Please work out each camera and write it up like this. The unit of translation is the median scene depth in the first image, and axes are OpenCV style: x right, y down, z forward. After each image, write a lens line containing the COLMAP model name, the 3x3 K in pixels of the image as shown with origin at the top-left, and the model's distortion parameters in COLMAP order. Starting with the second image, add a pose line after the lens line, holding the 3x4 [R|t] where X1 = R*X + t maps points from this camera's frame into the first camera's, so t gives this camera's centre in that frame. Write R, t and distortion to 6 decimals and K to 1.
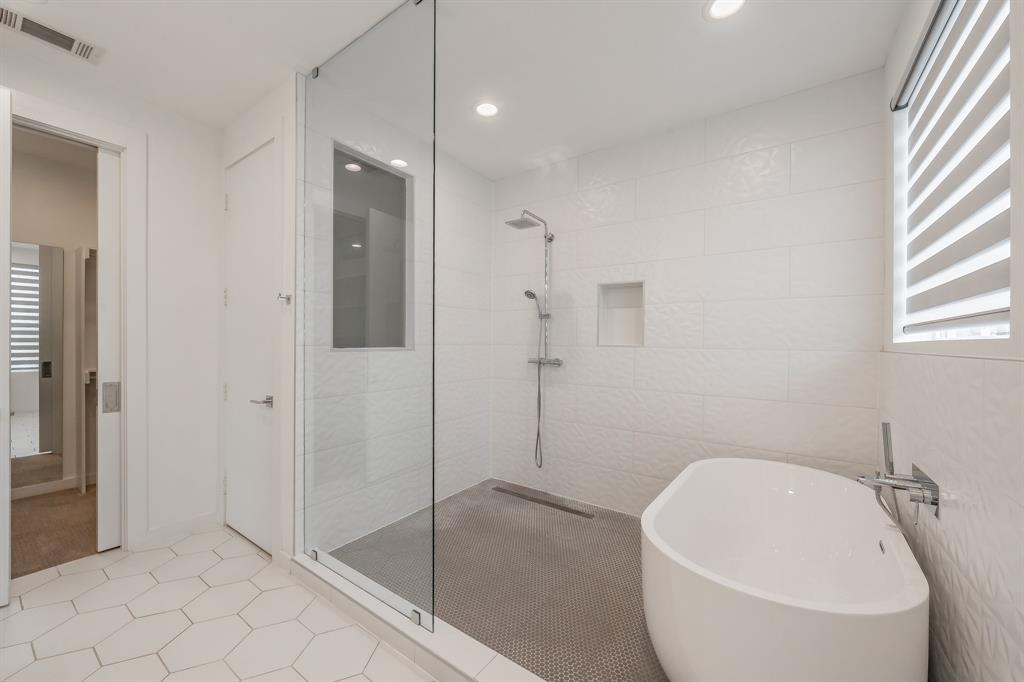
lens RADIAL K [[389.0, 0, 505.6], [0, 389.0, 343.3], [0, 0, 1]] dist [-0.001219, -0.000035]
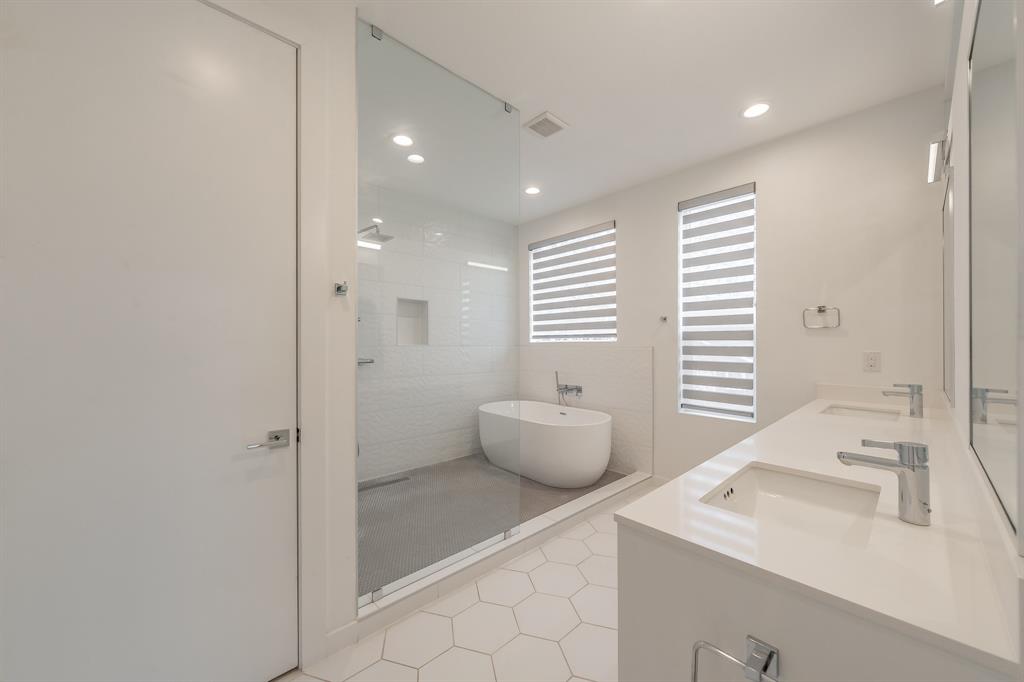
lens RADIAL K [[389.0, 0, 503.0], [0, 389.0, 340.8], [0, 0, 1]] dist [-0.001219, -0.000035]
pose [[0.192862, -0.001798, 0.981224, -0.998432], [0.006712, 0.999977, 0.000513, -0.009419], [-0.981203, 0.006487, 0.192870, 0.440451]]
